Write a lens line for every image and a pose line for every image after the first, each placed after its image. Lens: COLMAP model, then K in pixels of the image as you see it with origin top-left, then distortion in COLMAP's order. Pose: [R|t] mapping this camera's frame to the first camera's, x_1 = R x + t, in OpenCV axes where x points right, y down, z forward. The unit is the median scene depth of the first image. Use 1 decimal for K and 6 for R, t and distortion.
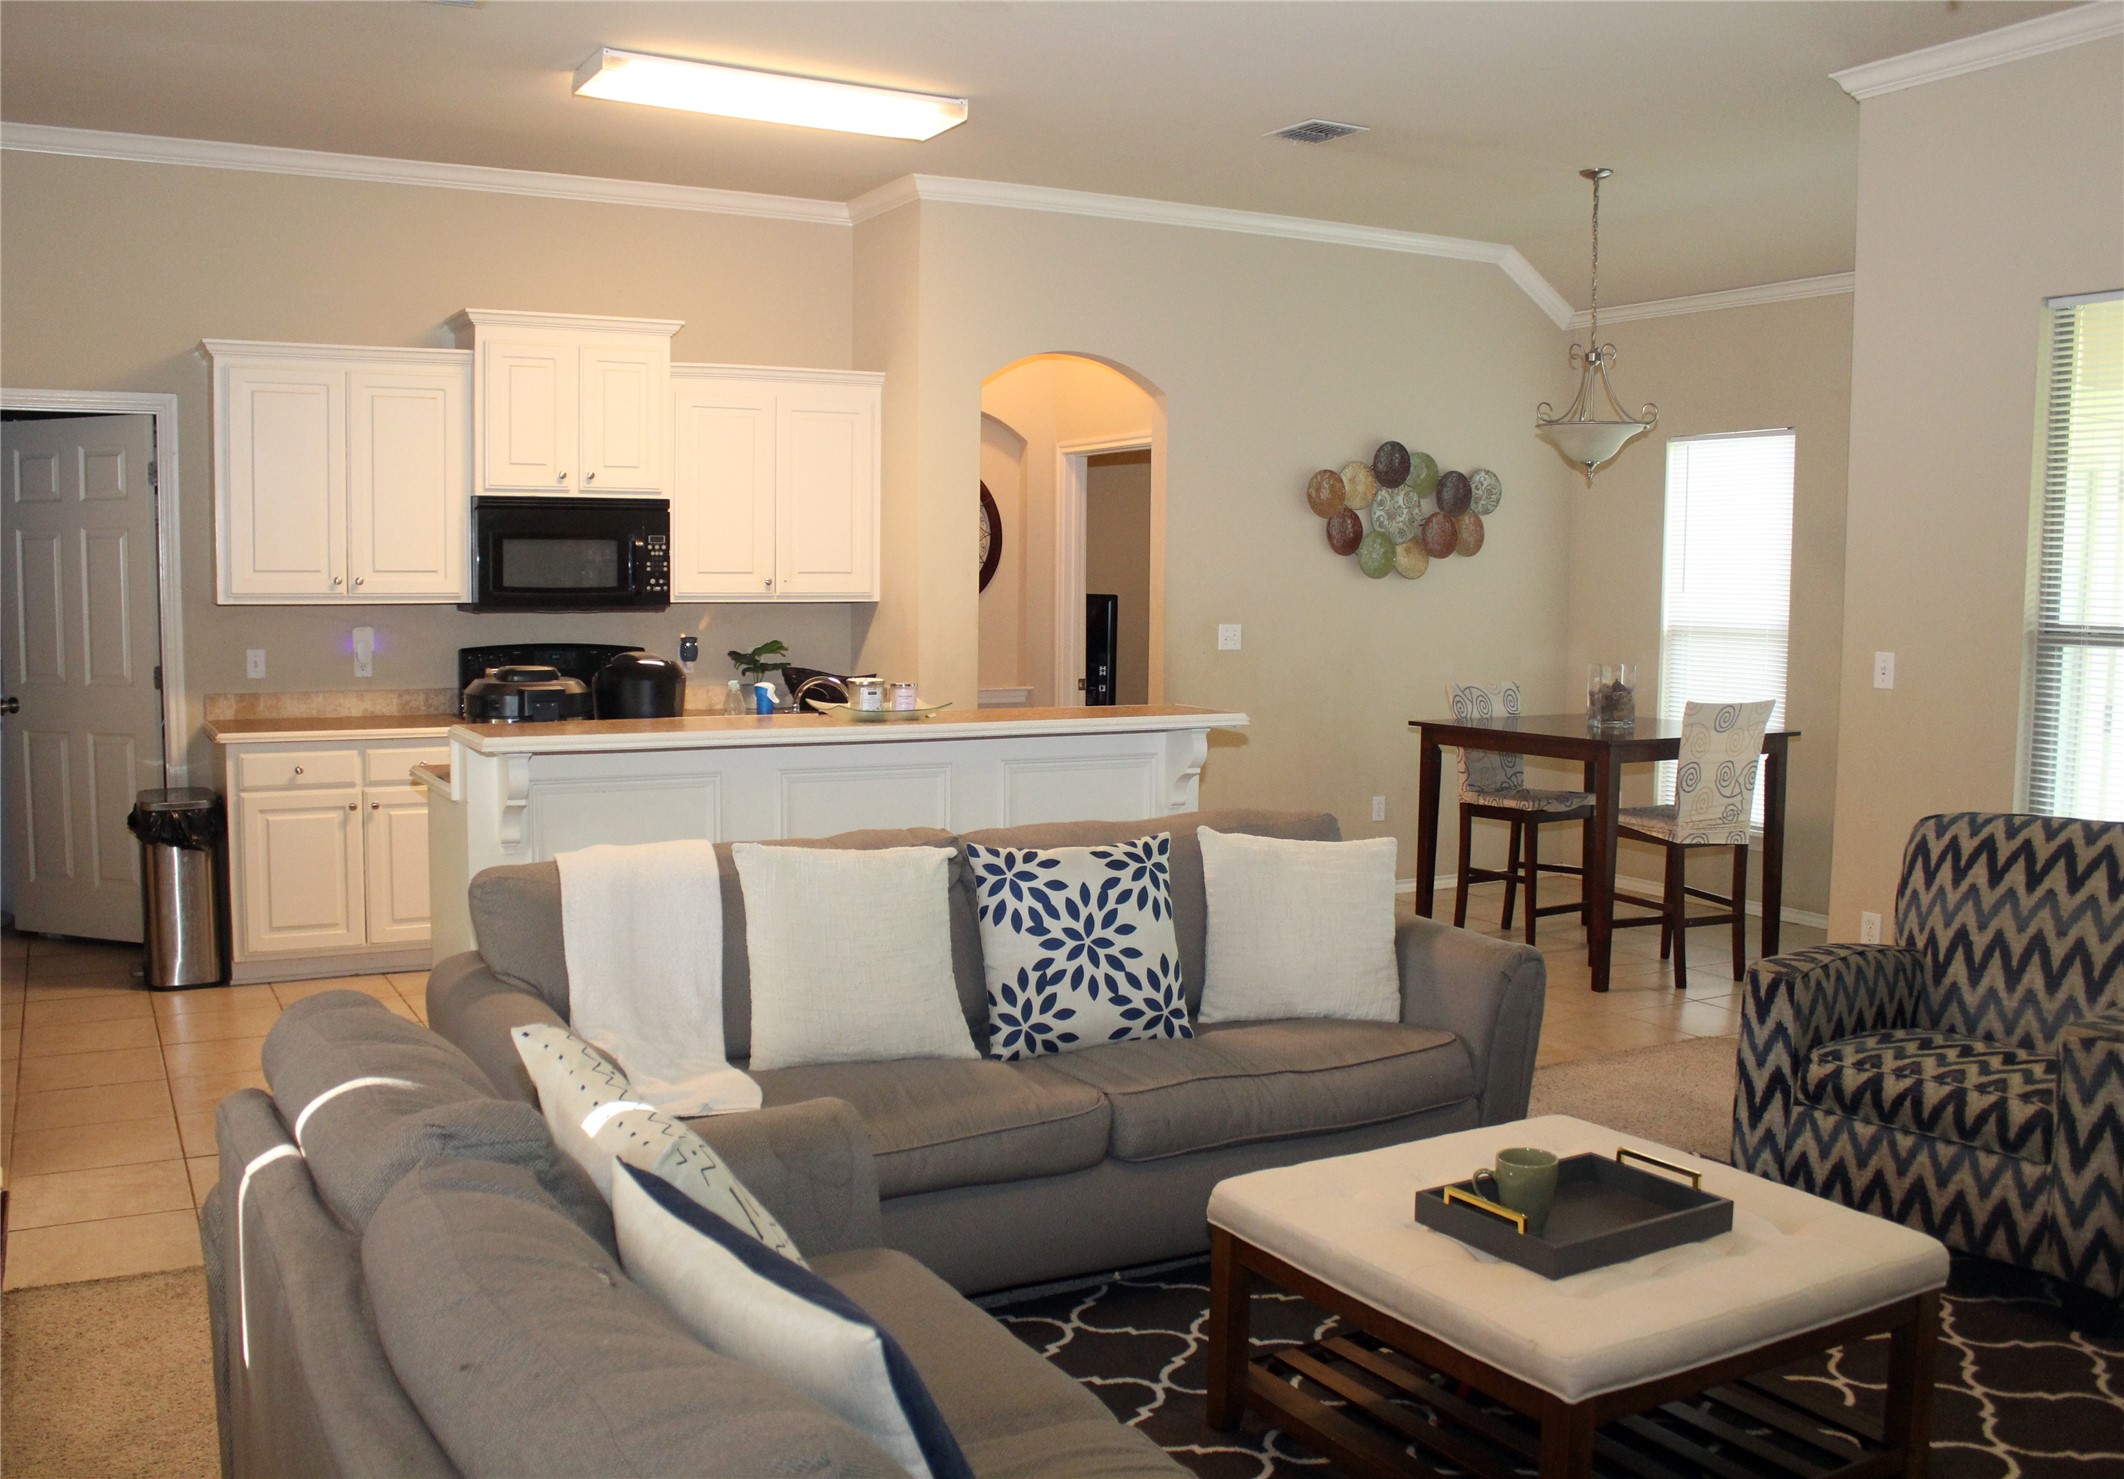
lens RADIAL K [[1885.6, 0, 1060.8], [0, 1885.6, 729.7], [0, 0, 1]] dist [-0.120670, 0.127401]
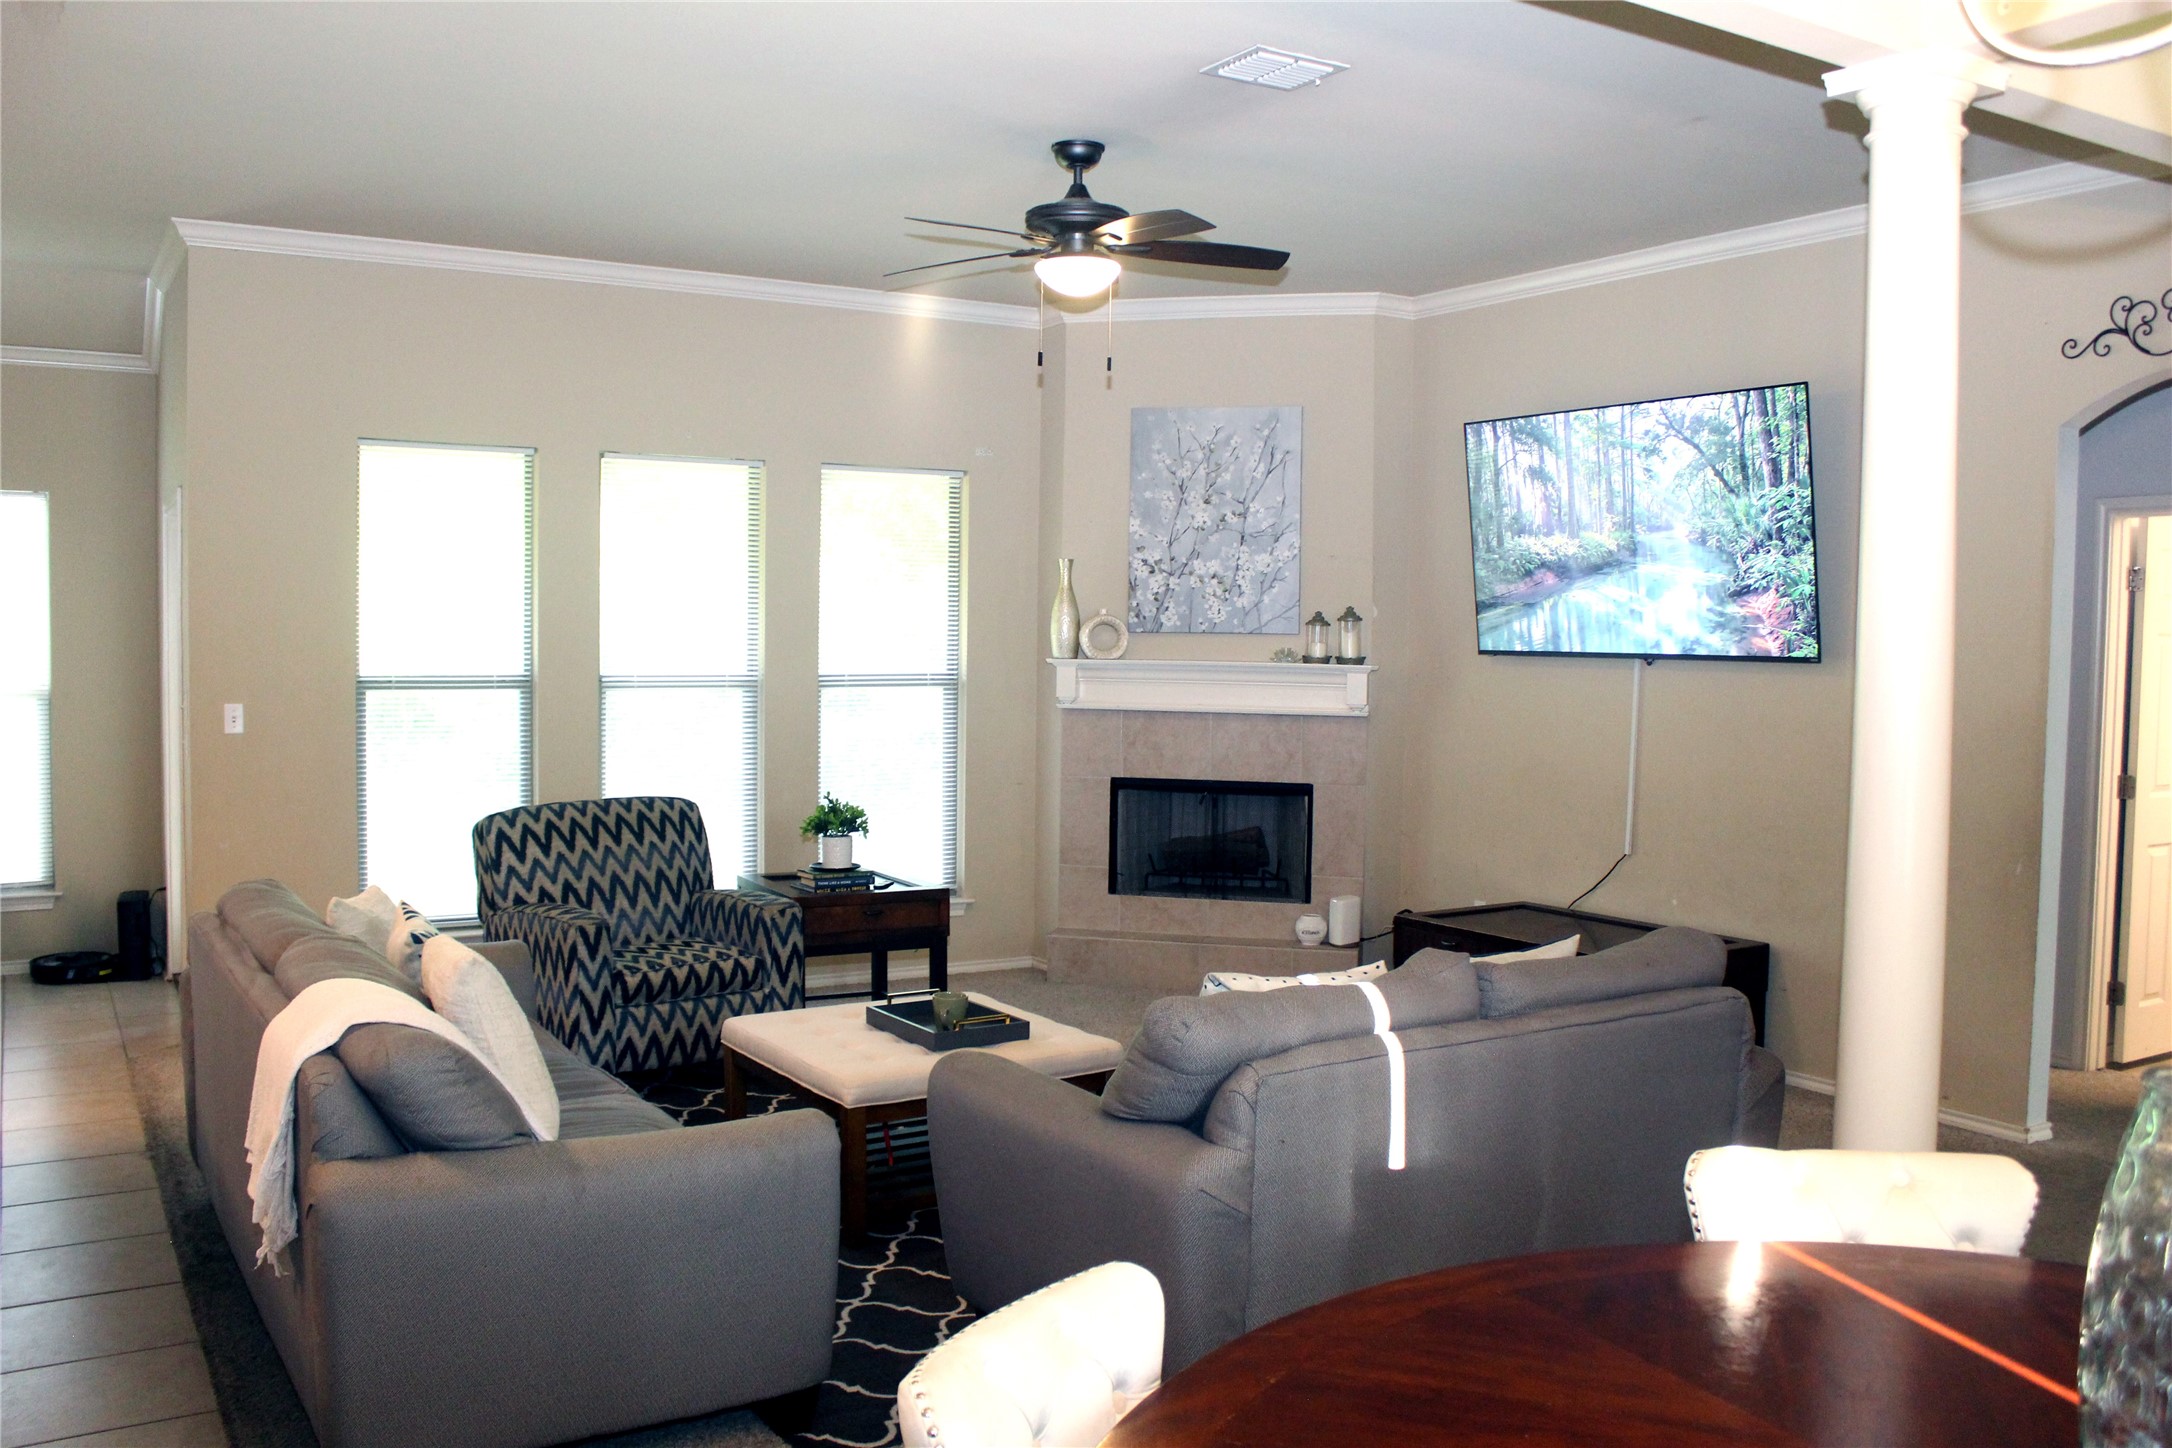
lens RADIAL K [[1829.9, 0, 1094.7], [0, 1829.9, 726.3], [0, 0, 1]] dist [-0.123545, 0.105906]
pose [[-0.019992, -0.071497, 0.997240, -1.035303], [0.072103, 0.994739, 0.072763, -0.099836], [-0.997197, 0.073359, -0.014732, 0.617952]]
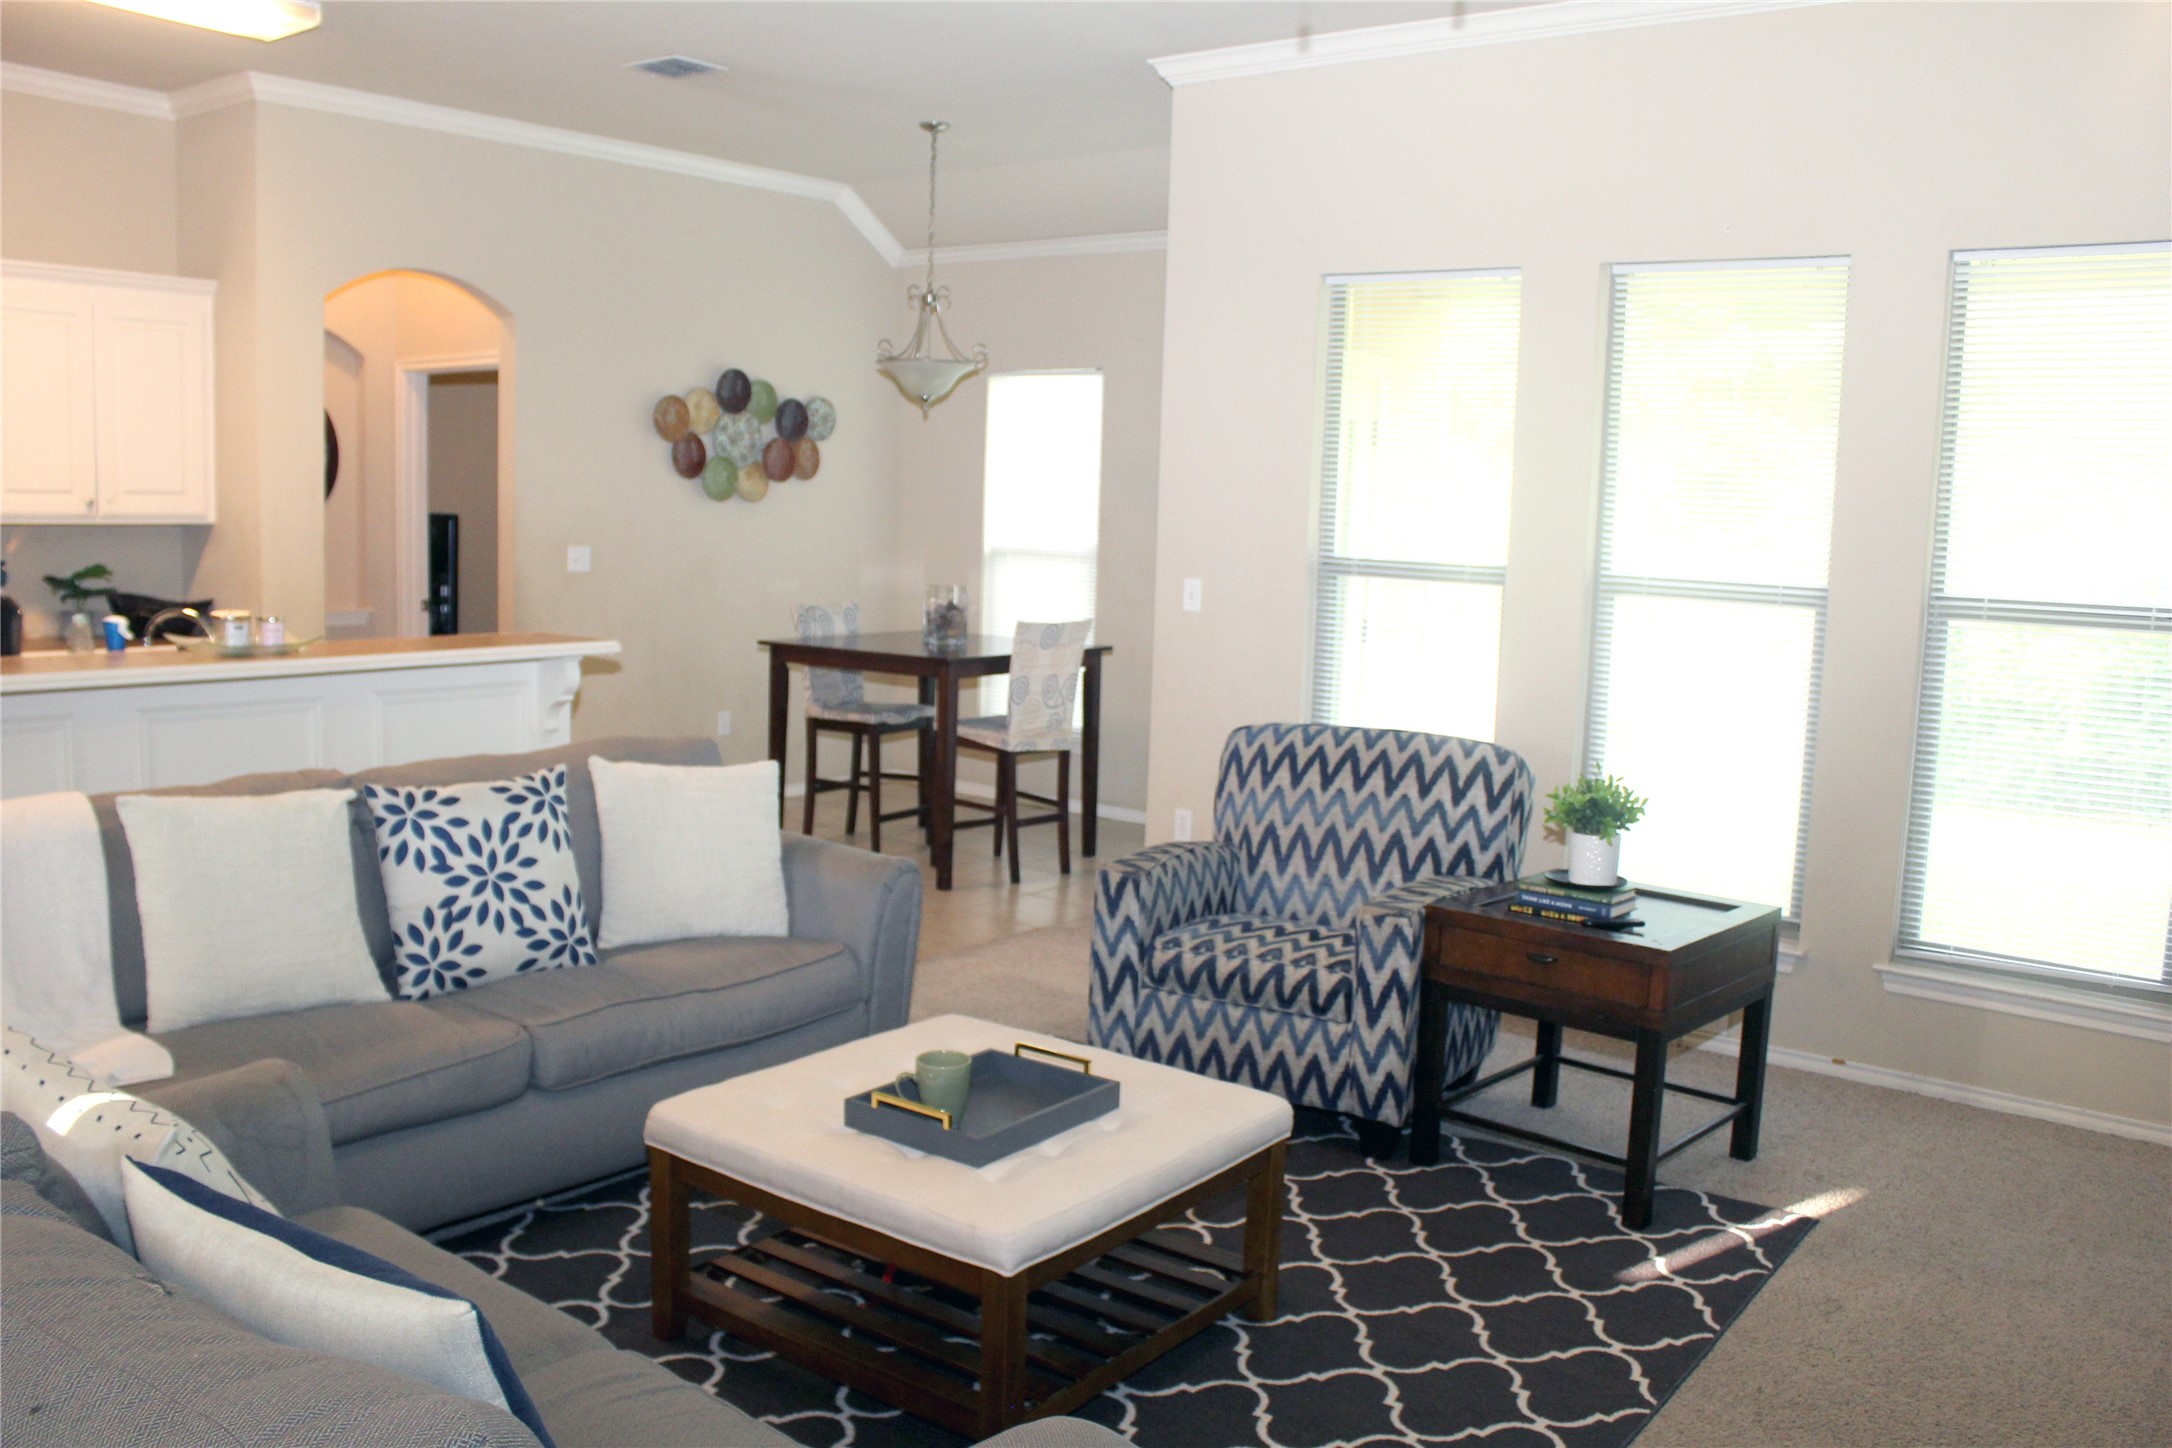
lens RADIAL K [[1829.9, 0, 1076.4], [0, 1829.9, 719.8], [0, 0, 1]] dist [-0.123545, 0.105906]
pose [[0.925691, -0.026104, 0.377380, -0.057415], [0.007466, 0.998683, 0.050768, -0.017854], [-0.378208, -0.044178, 0.924666, -0.010708]]
